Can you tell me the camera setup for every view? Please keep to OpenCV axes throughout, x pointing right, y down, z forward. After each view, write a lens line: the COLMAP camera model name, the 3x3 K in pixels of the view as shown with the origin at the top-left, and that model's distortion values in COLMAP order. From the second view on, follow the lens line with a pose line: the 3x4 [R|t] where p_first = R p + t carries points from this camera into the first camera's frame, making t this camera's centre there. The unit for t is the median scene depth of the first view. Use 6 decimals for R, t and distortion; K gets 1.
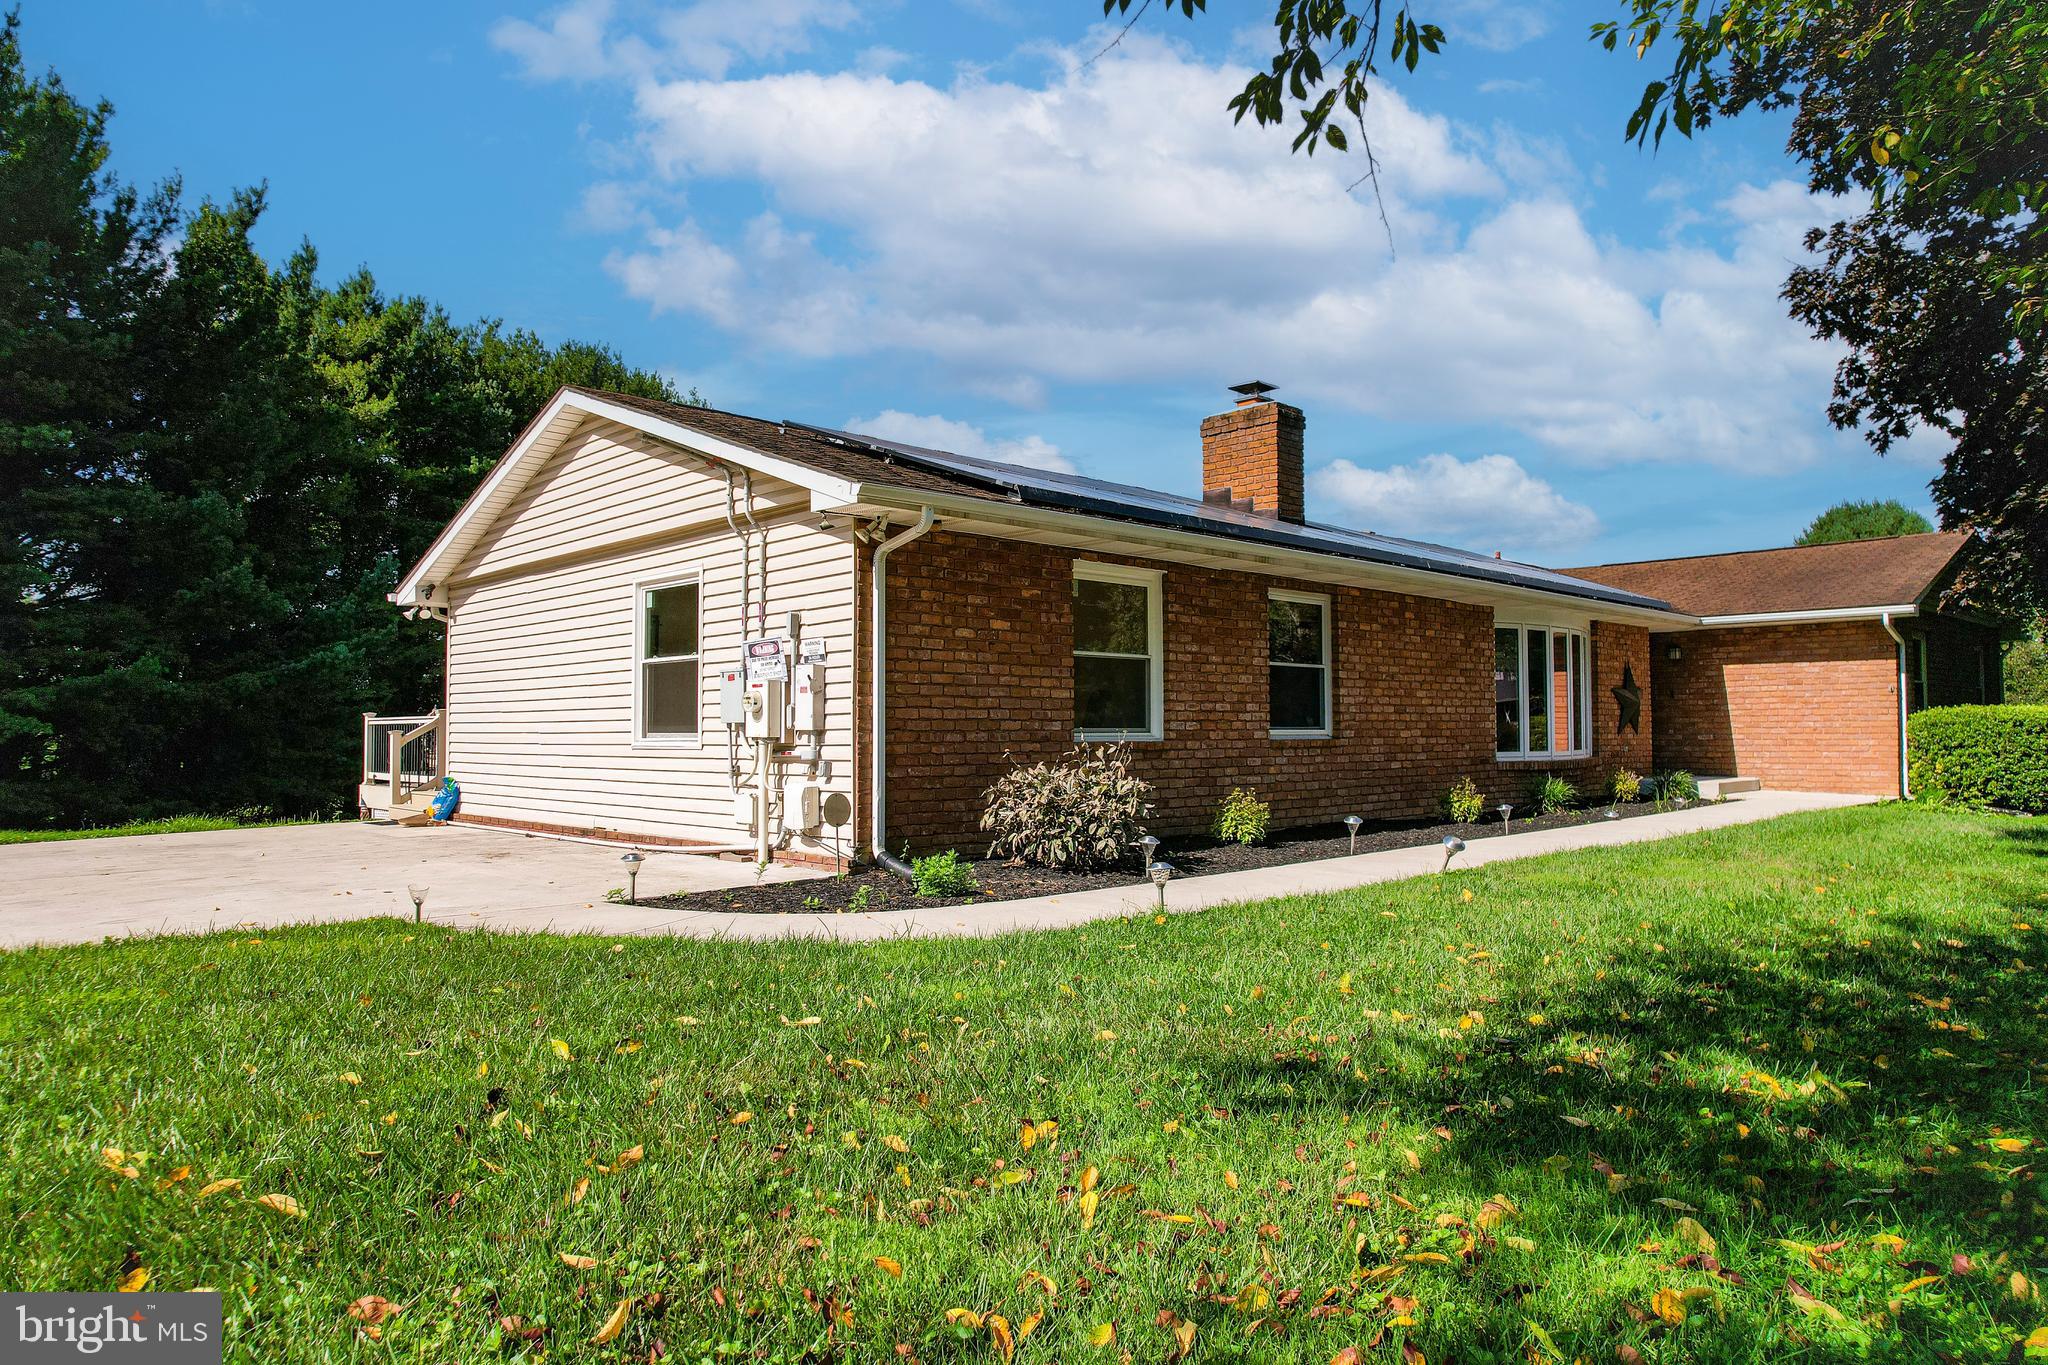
lens RADIAL K [[1285.2, 0, 1029.1], [0, 1285.2, 694.0], [0, 0, 1]] dist [-0.071968, 0.057356]
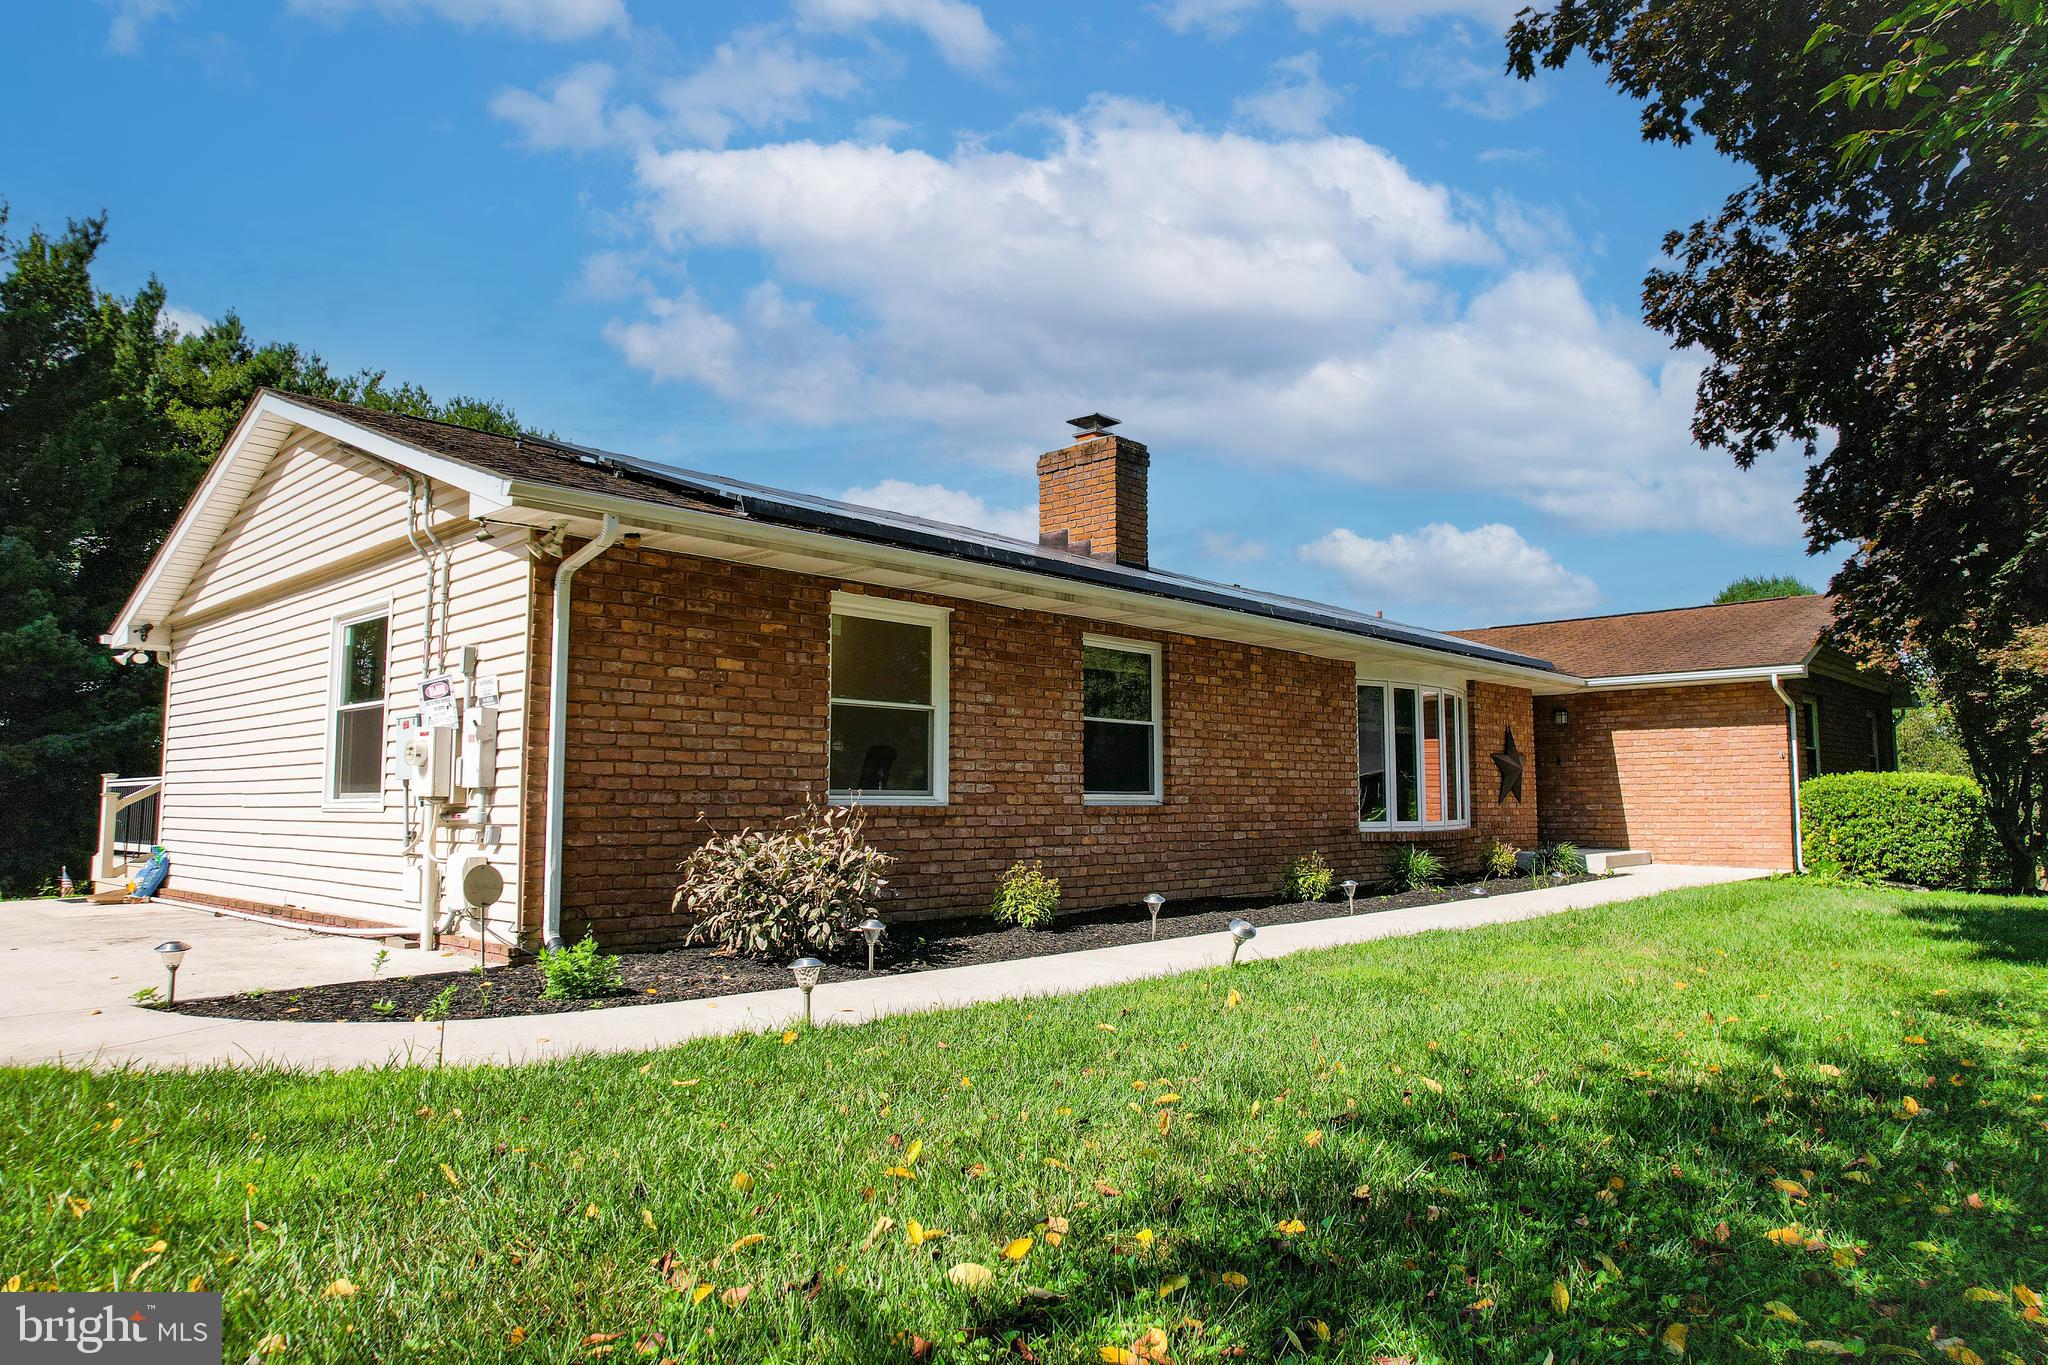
lens RADIAL K [[1285.2, 0, 1029.1], [0, 1285.2, 694.0], [0, 0, 1]] dist [-0.071968, 0.057356]
pose [[0.998513, 0.007454, 0.054004, 0.098149], [-0.004337, 0.998330, -0.057610, 0.009842], [-0.054343, 0.057290, 0.996877, 0.120354]]
